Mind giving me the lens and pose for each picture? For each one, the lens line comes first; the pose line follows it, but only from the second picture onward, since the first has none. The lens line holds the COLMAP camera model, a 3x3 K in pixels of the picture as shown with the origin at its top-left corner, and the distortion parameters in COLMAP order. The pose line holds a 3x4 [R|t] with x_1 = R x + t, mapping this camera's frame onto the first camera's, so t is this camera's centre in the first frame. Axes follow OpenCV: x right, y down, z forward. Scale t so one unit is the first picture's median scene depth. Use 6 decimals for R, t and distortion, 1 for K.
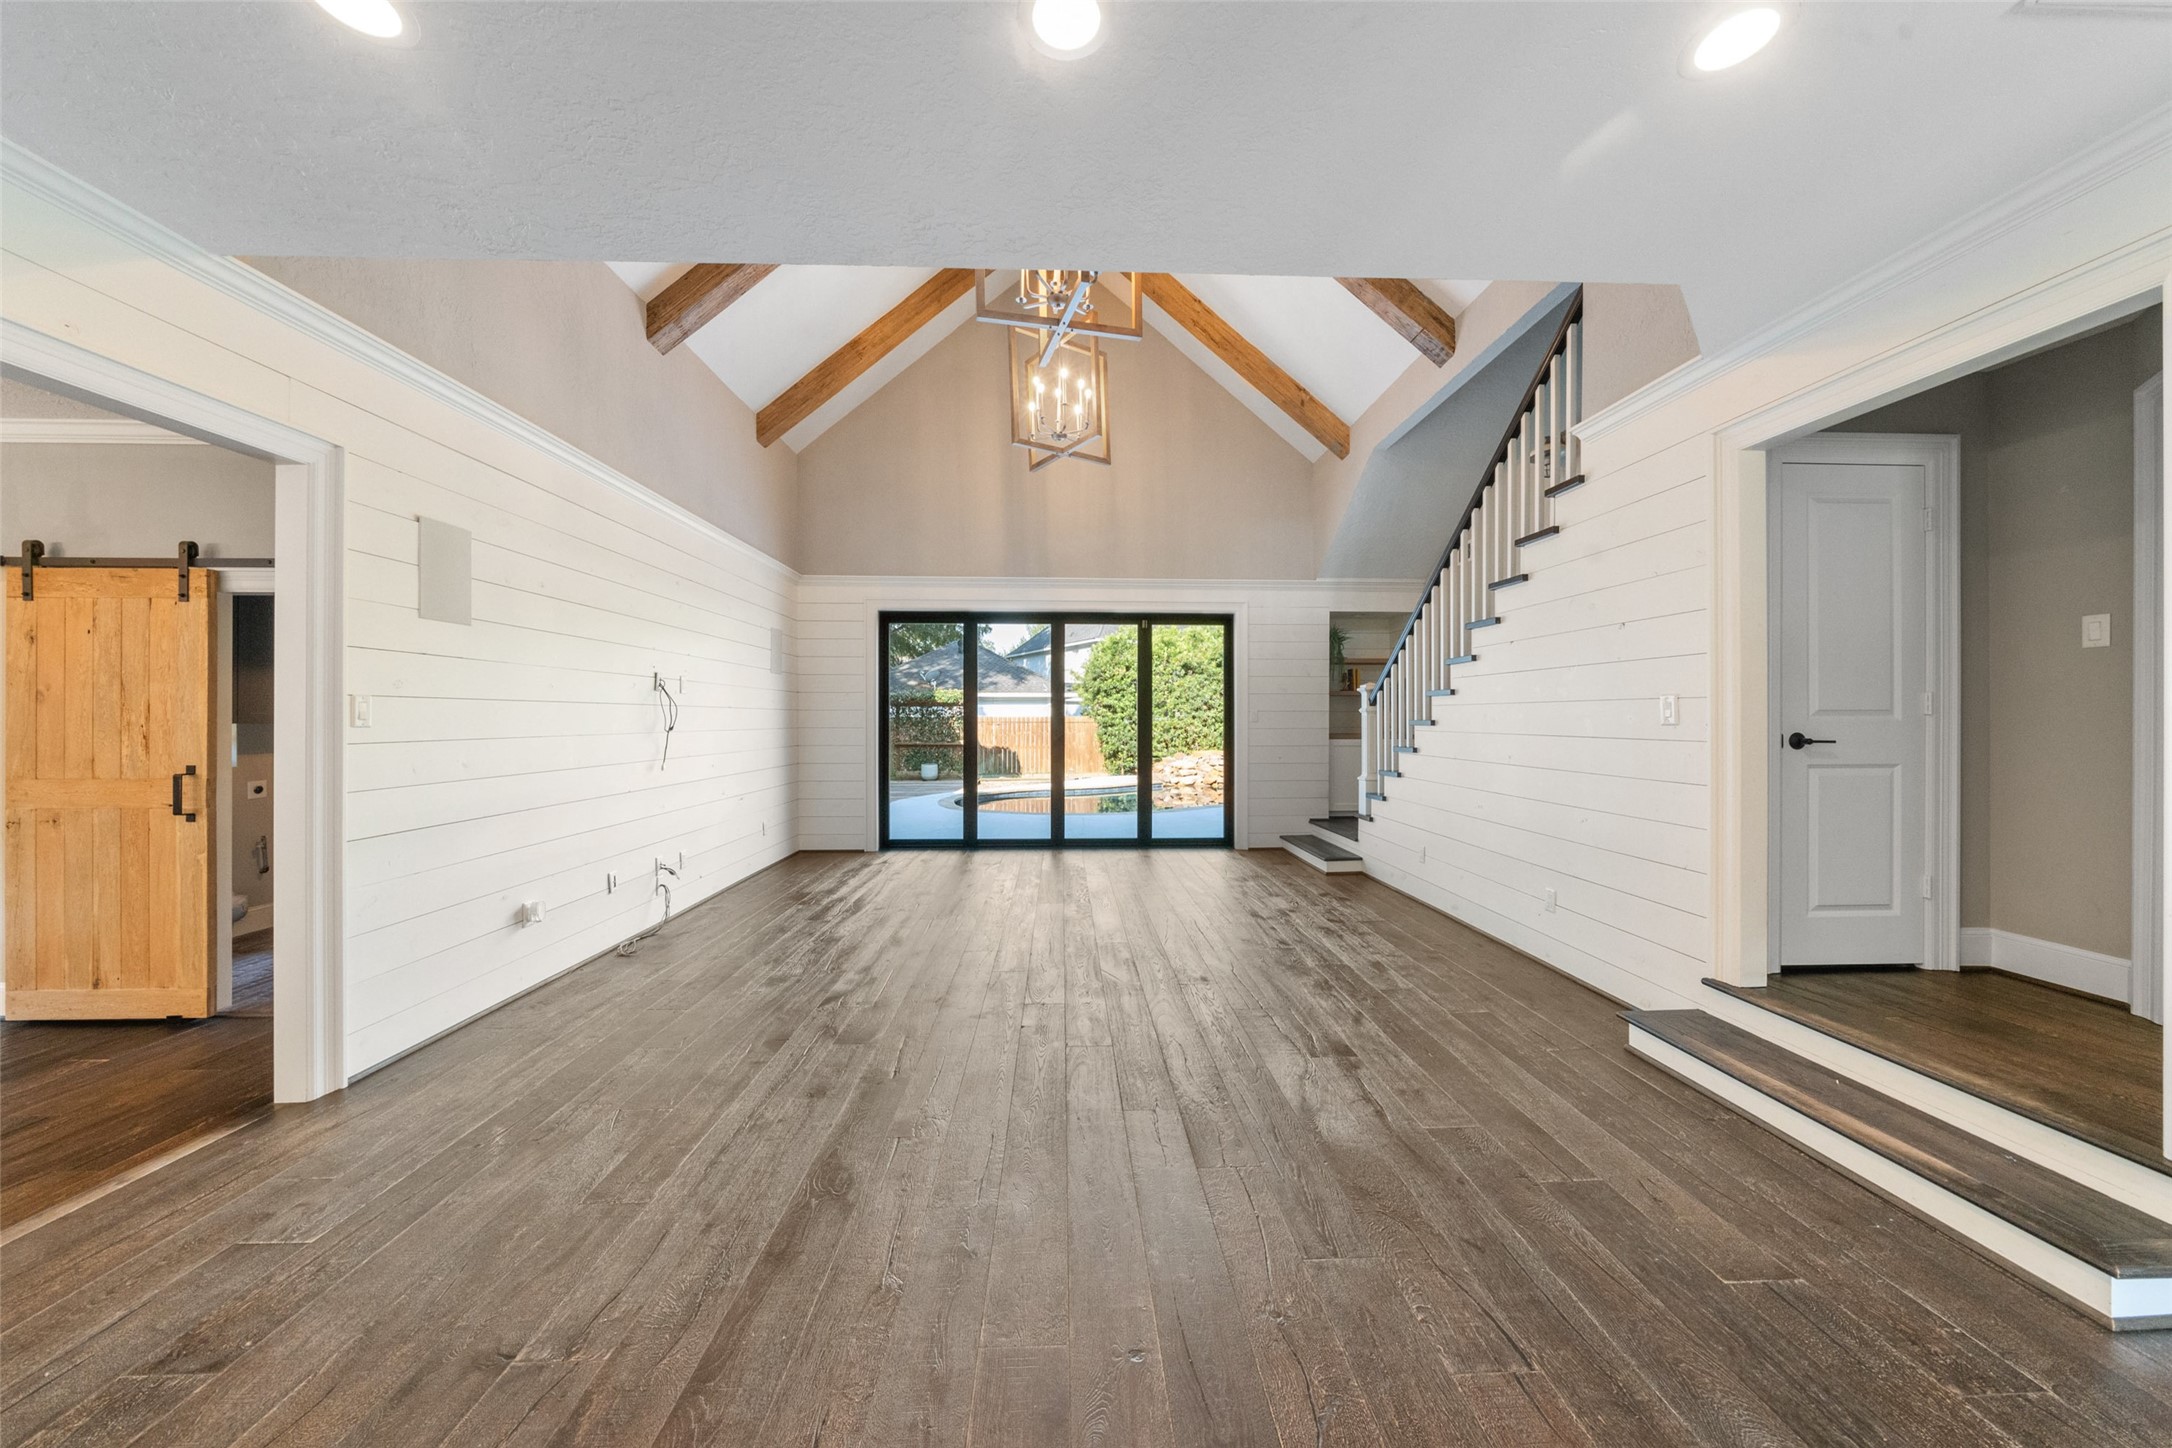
lens RADIAL K [[753.2, 0, 1101.9], [0, 753.2, 713.2], [0, 0, 1]] dist [-0.005552, -0.000243]
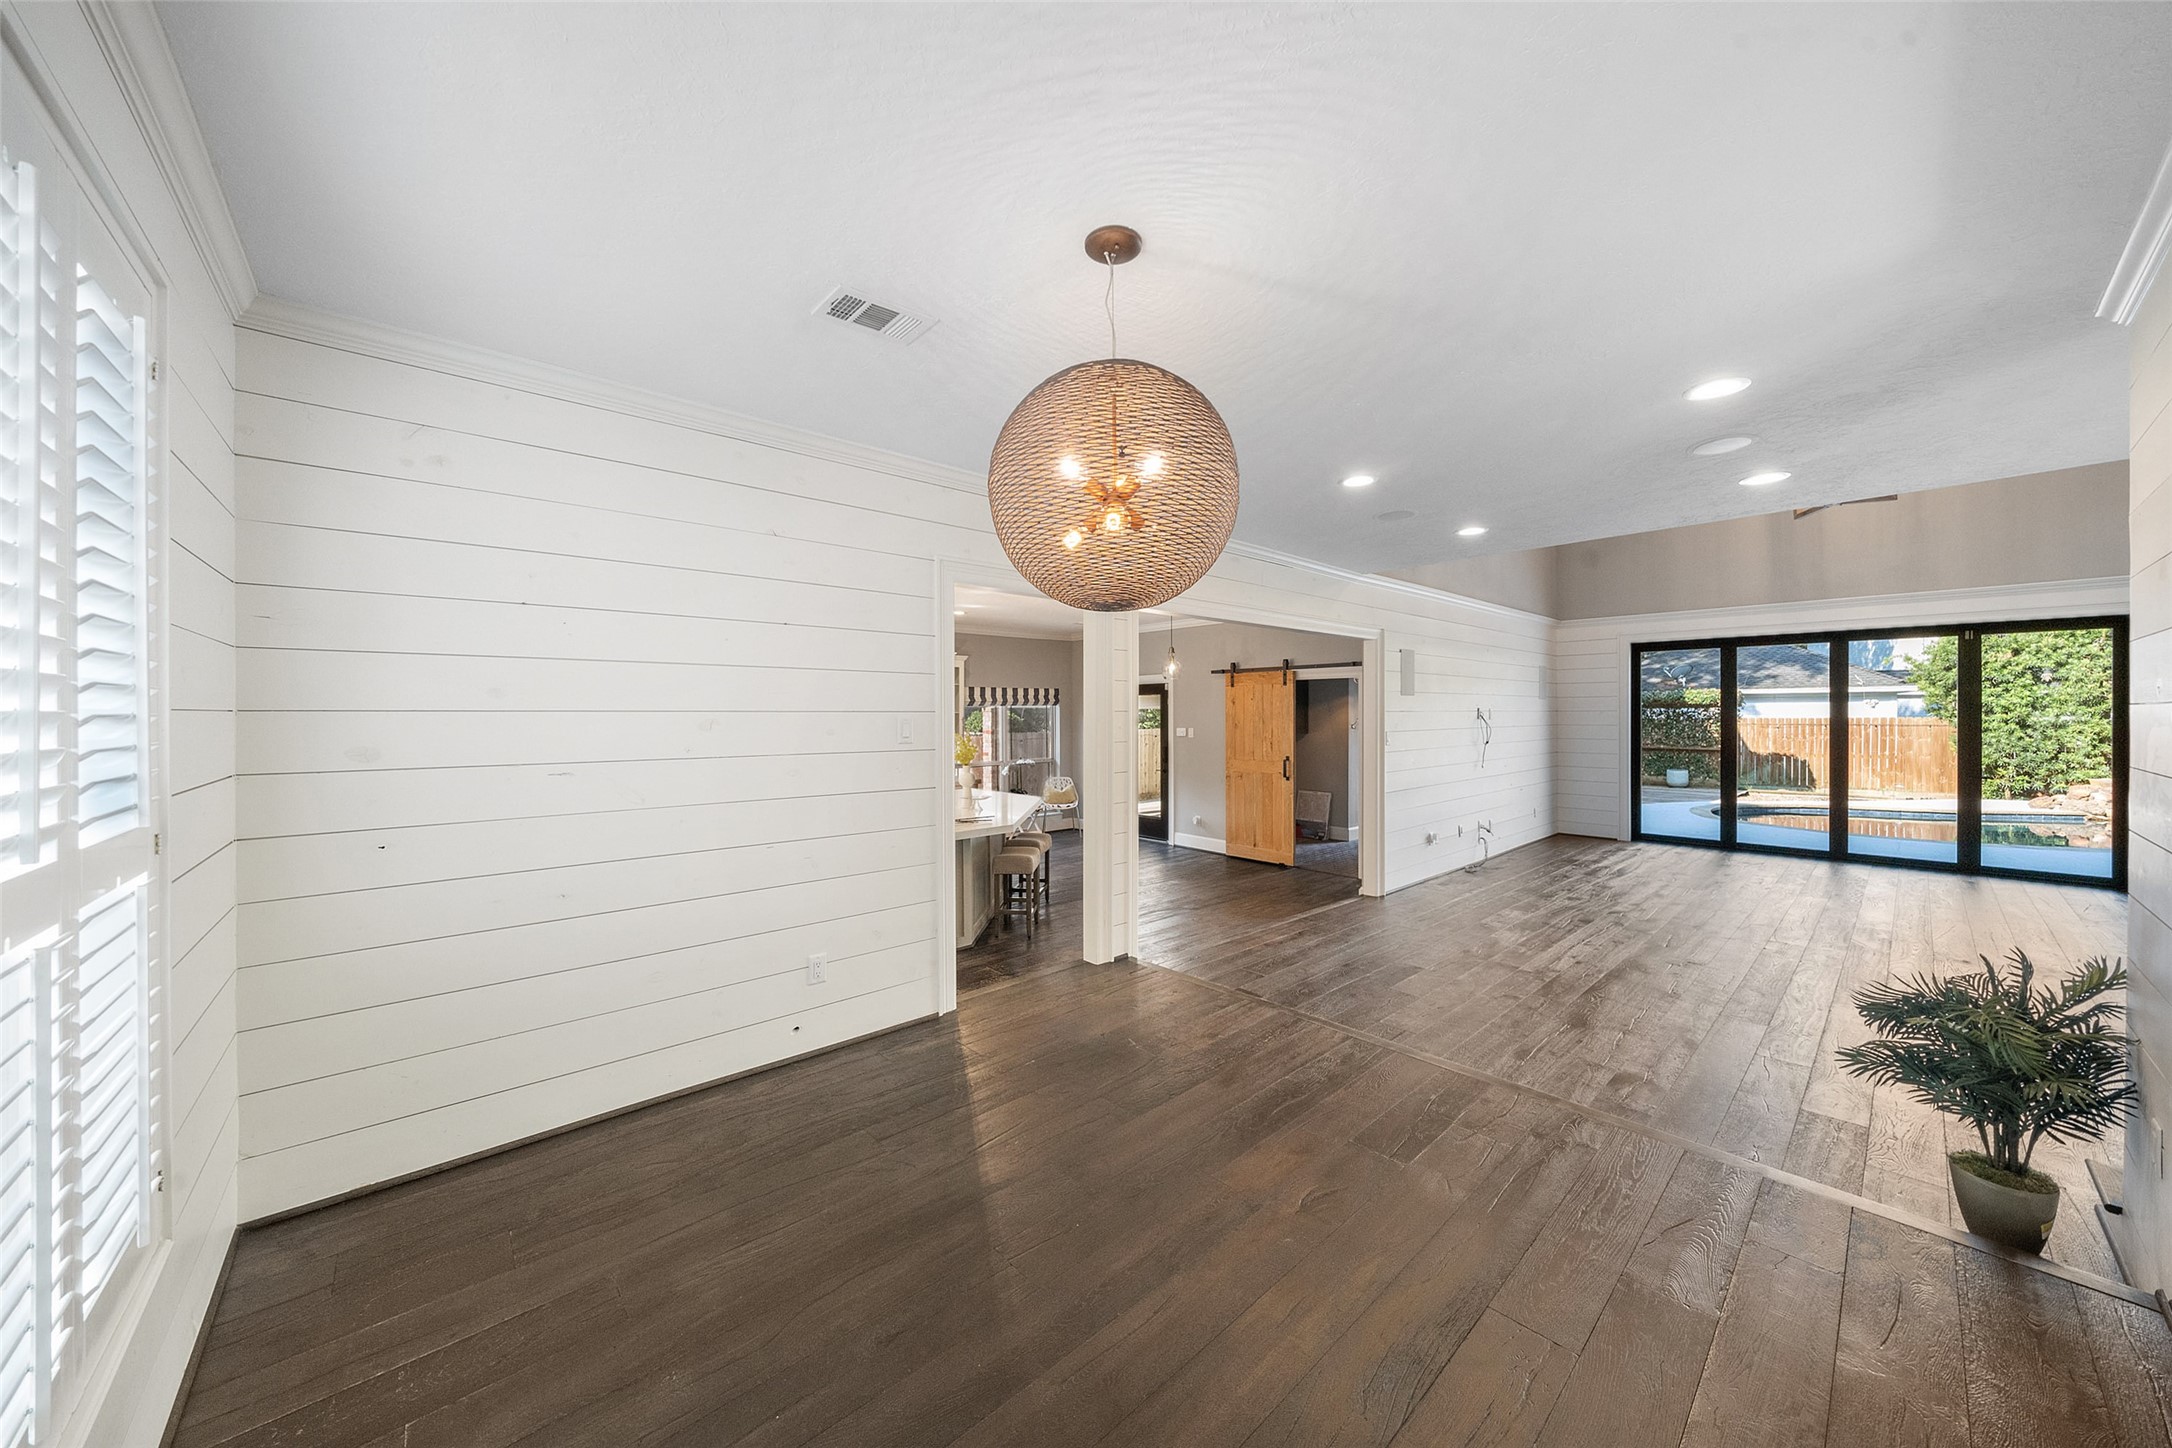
lens RADIAL K [[749.4, 0, 1090.6], [0, 749.4, 720.2], [0, 0, 1]] dist [-0.001656, -0.000119]
pose [[0.632220, 0.003819, -0.774780, 0.088184], [0.009233, 0.999880, 0.012463, -0.035538], [0.774734, -0.015033, 0.632109, -0.438986]]
